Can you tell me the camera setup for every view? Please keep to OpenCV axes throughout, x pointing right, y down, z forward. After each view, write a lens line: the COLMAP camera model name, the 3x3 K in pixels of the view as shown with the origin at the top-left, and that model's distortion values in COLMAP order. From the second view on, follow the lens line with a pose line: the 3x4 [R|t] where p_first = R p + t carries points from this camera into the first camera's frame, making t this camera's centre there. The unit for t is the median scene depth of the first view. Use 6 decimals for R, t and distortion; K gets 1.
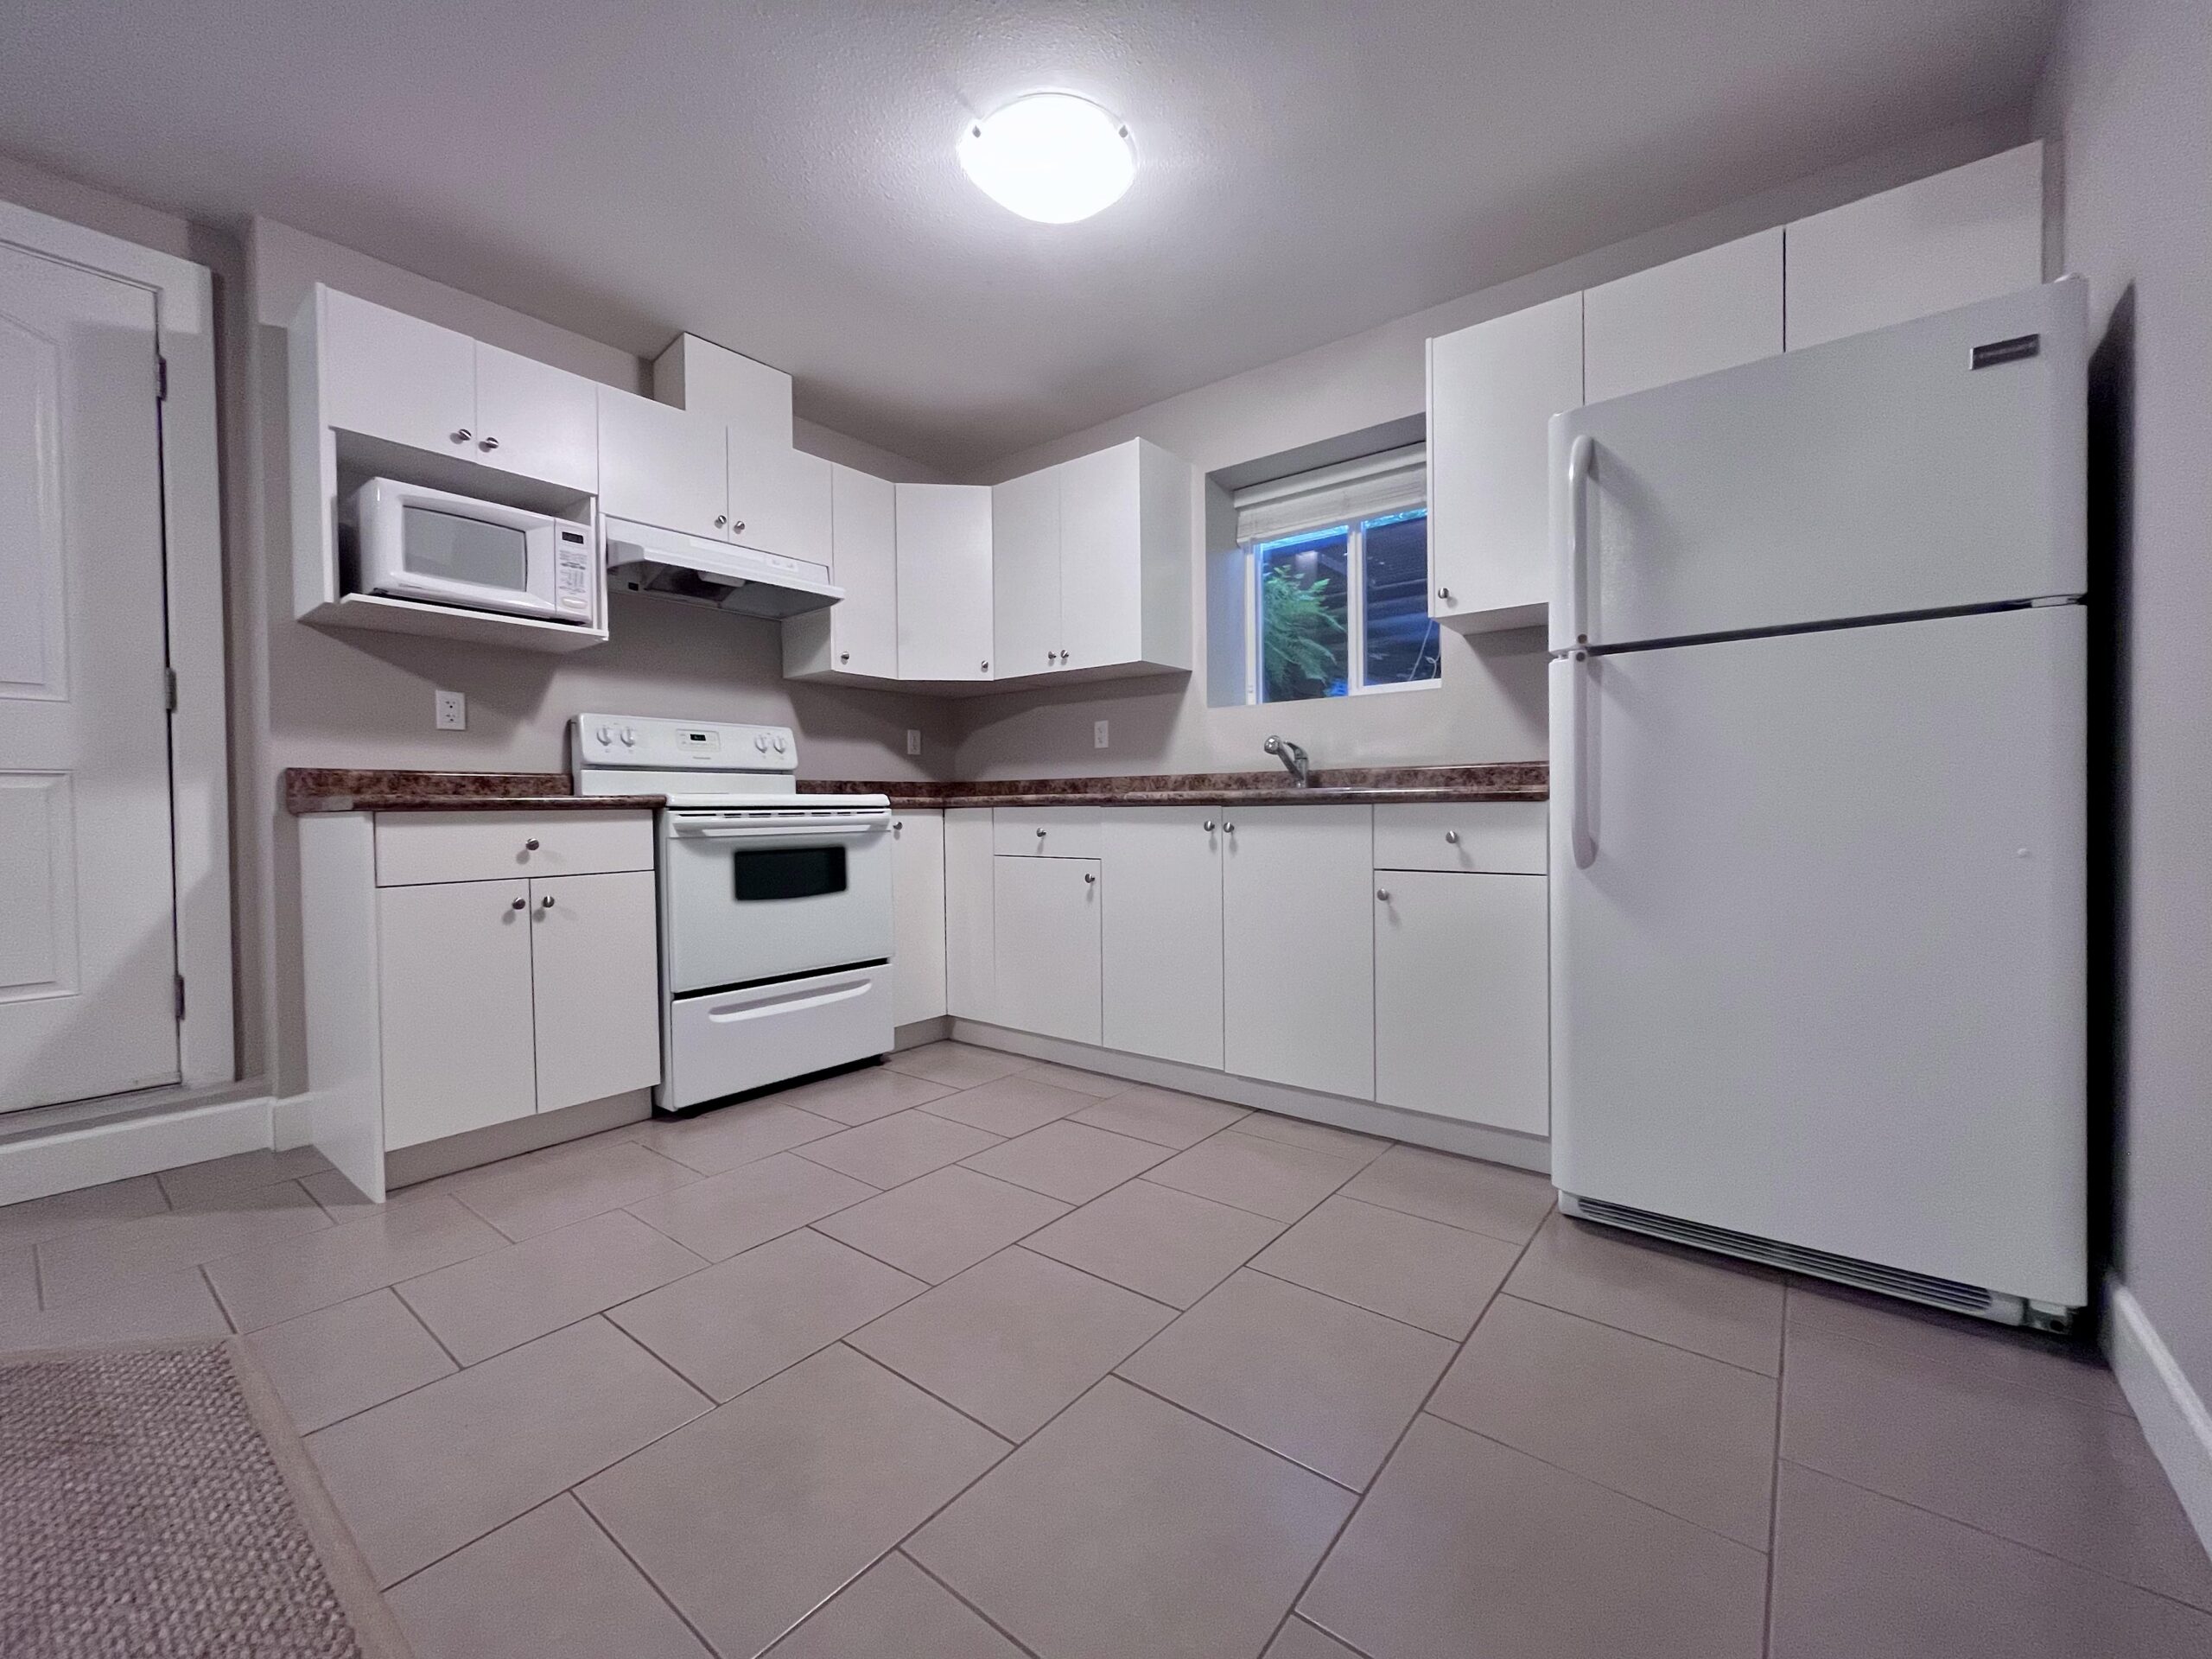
lens RADIAL K [[892.3, 0, 1112.6], [0, 892.3, 819.6], [0, 0, 1]] dist [-0.001213, -0.000320]
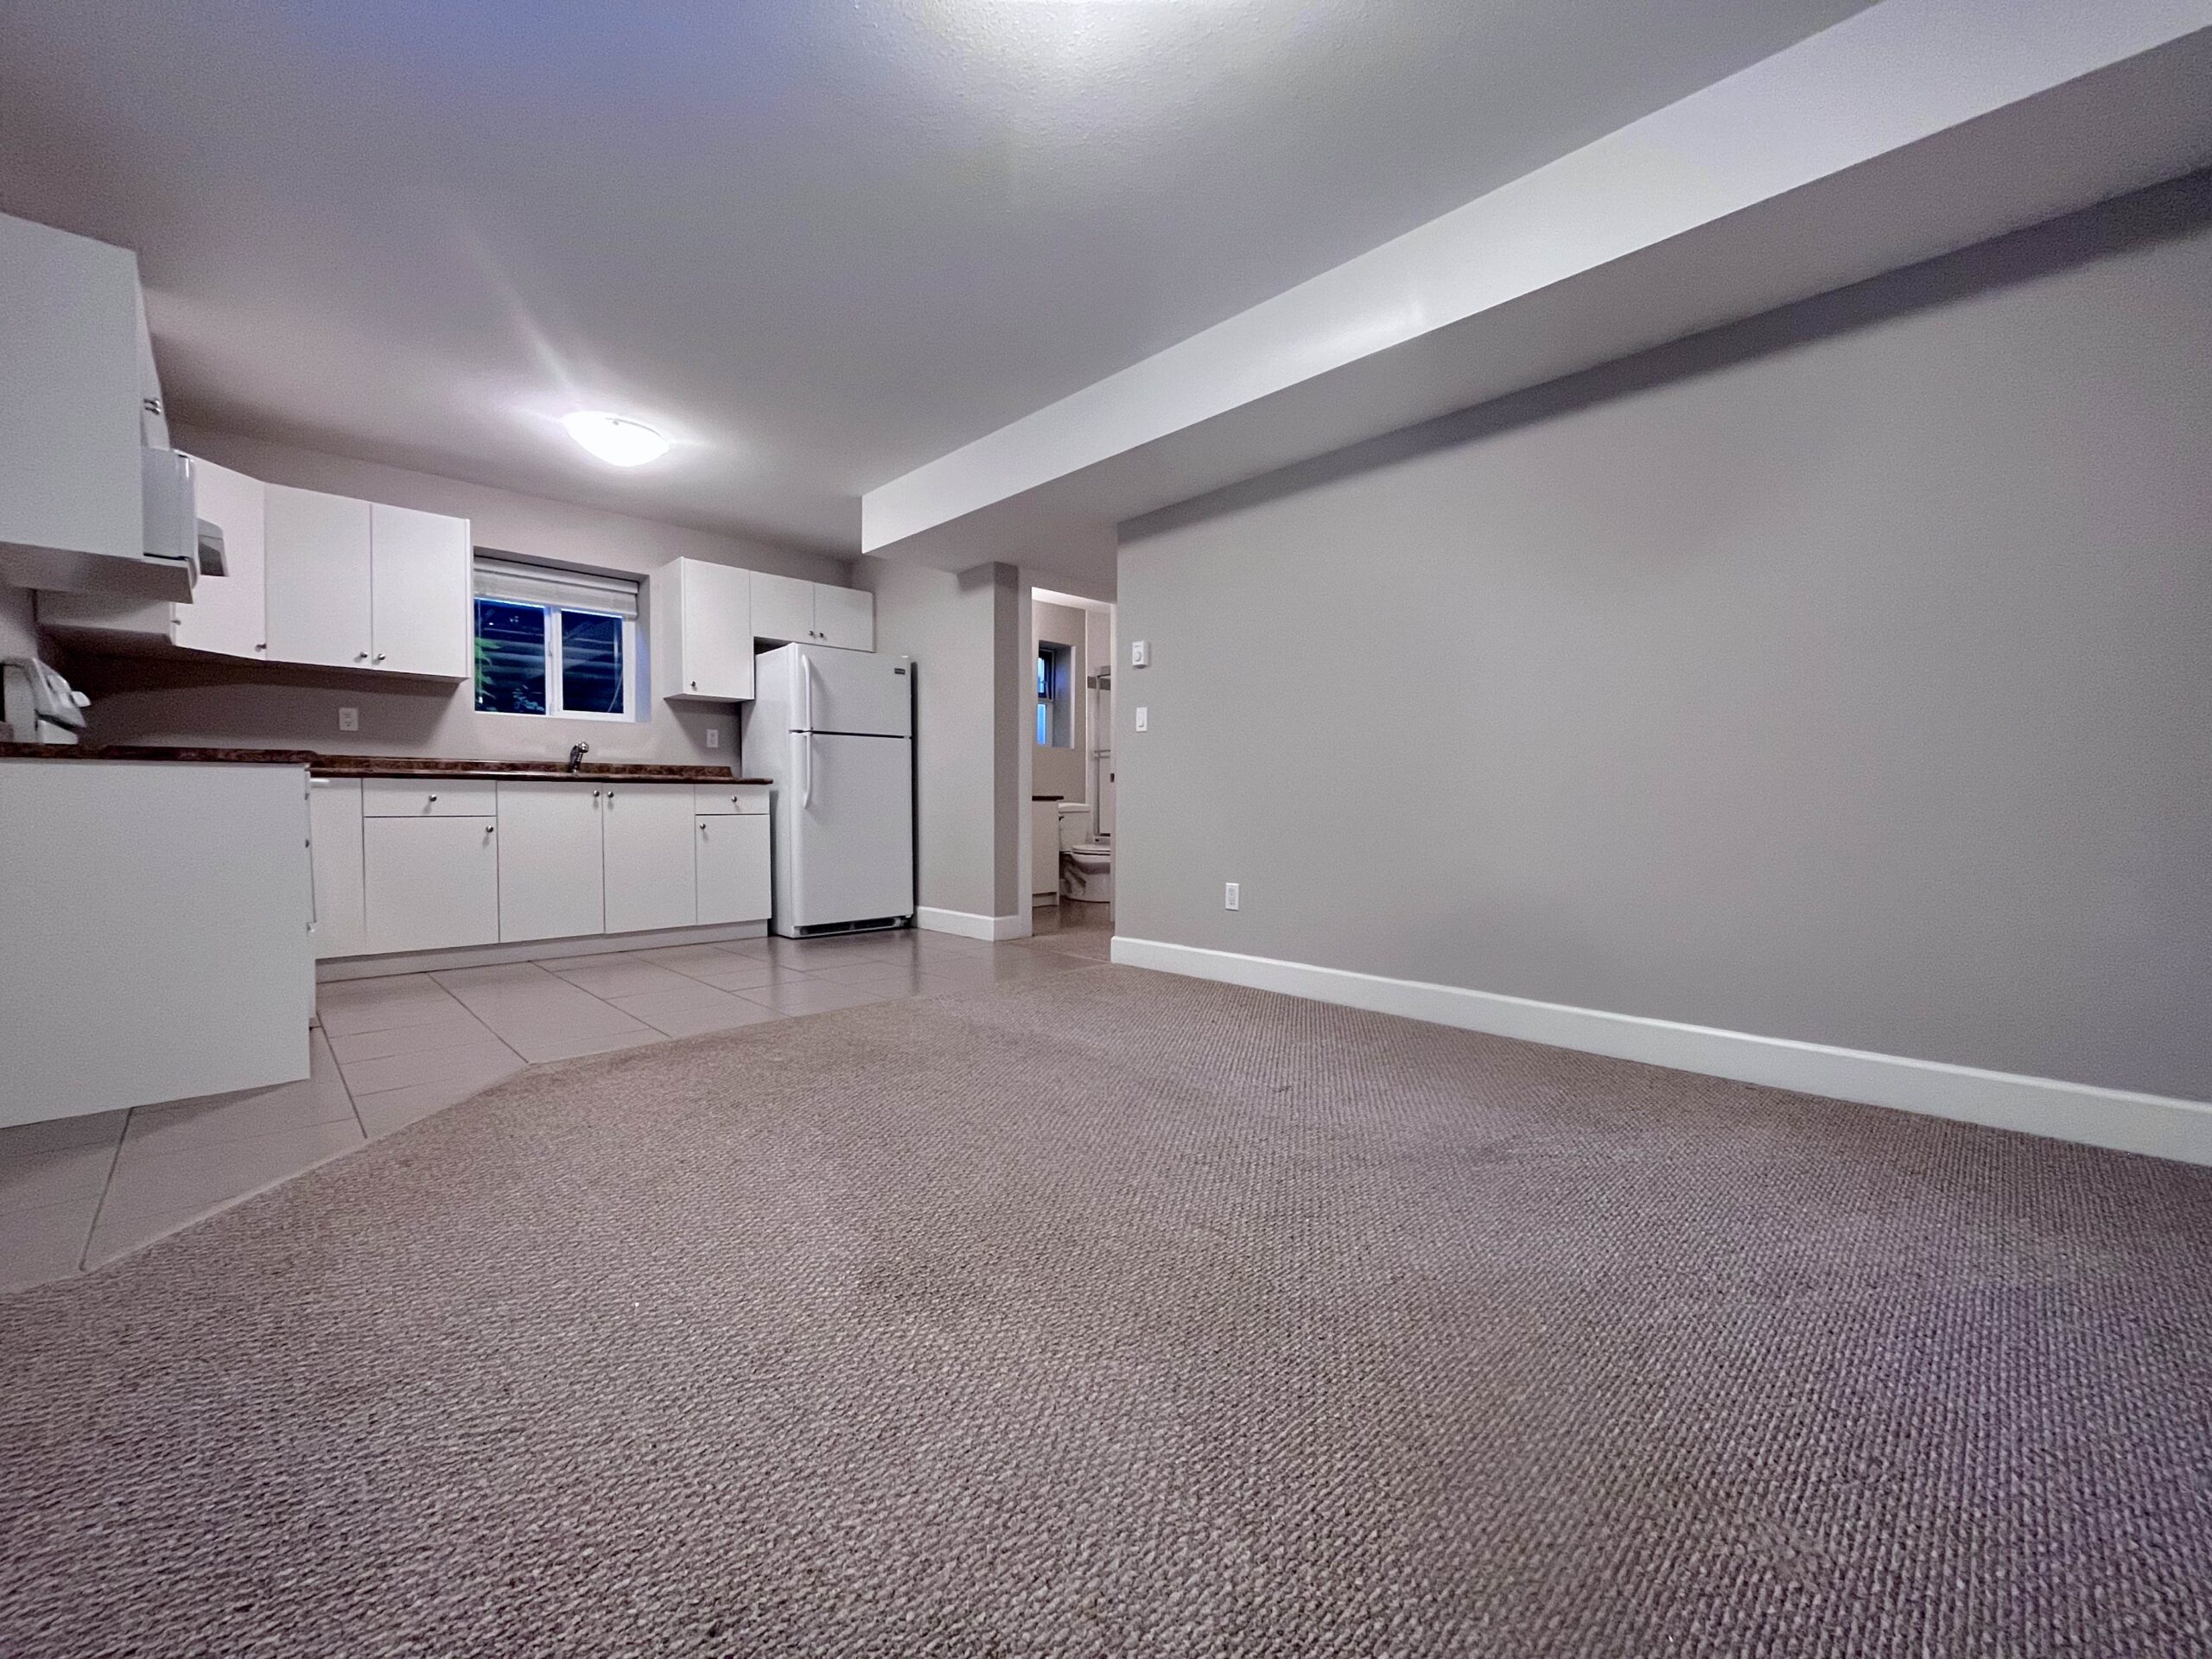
lens RADIAL K [[892.3, 0, 1110.9], [0, 892.3, 822.4], [0, 0, 1]] dist [-0.001213, -0.000320]
pose [[0.124566, -0.012605, 0.992131, -1.455753], [0.008933, 0.999893, 0.011582, 0.050277], [-0.992171, 0.007420, 0.124665, -0.206839]]
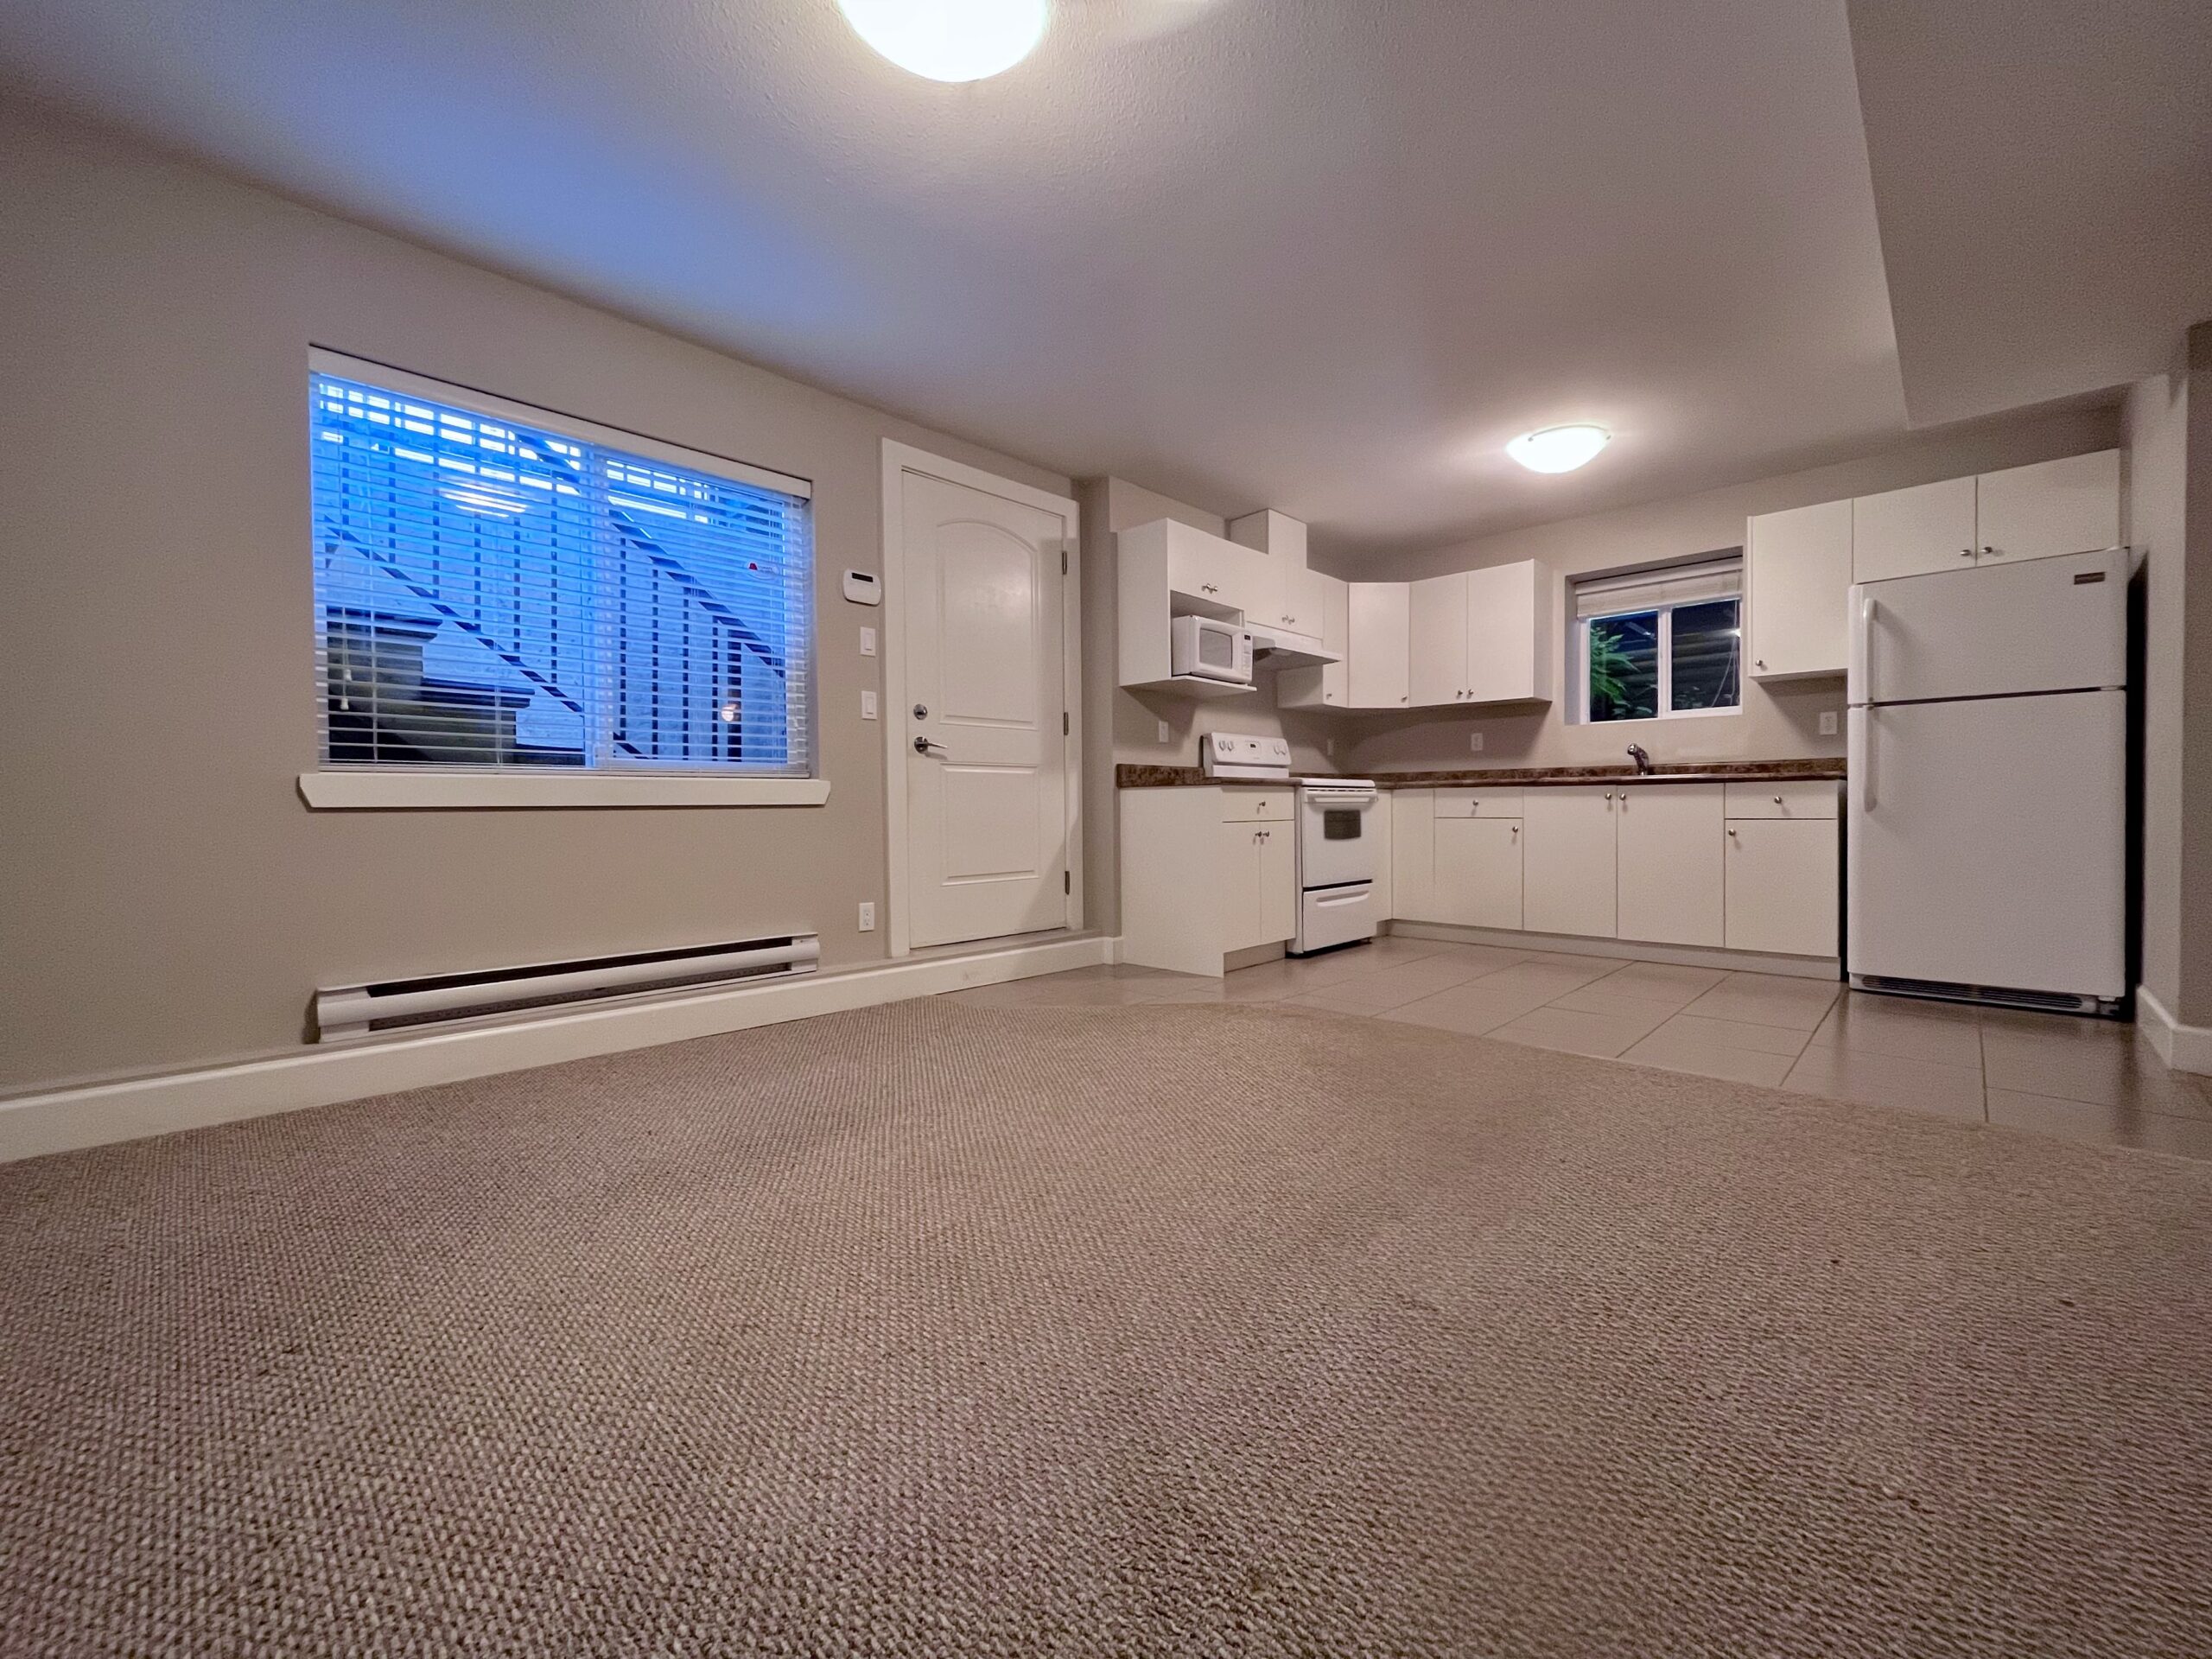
lens RADIAL K [[892.3, 0, 1111.4], [0, 892.3, 819.1], [0, 0, 1]] dist [-0.001213, -0.000320]
pose [[0.995392, 0.004151, -0.095798, -0.669028], [-0.004014, 0.999991, 0.001626, 0.050779], [0.095804, -0.001234, 0.995399, -0.796718]]
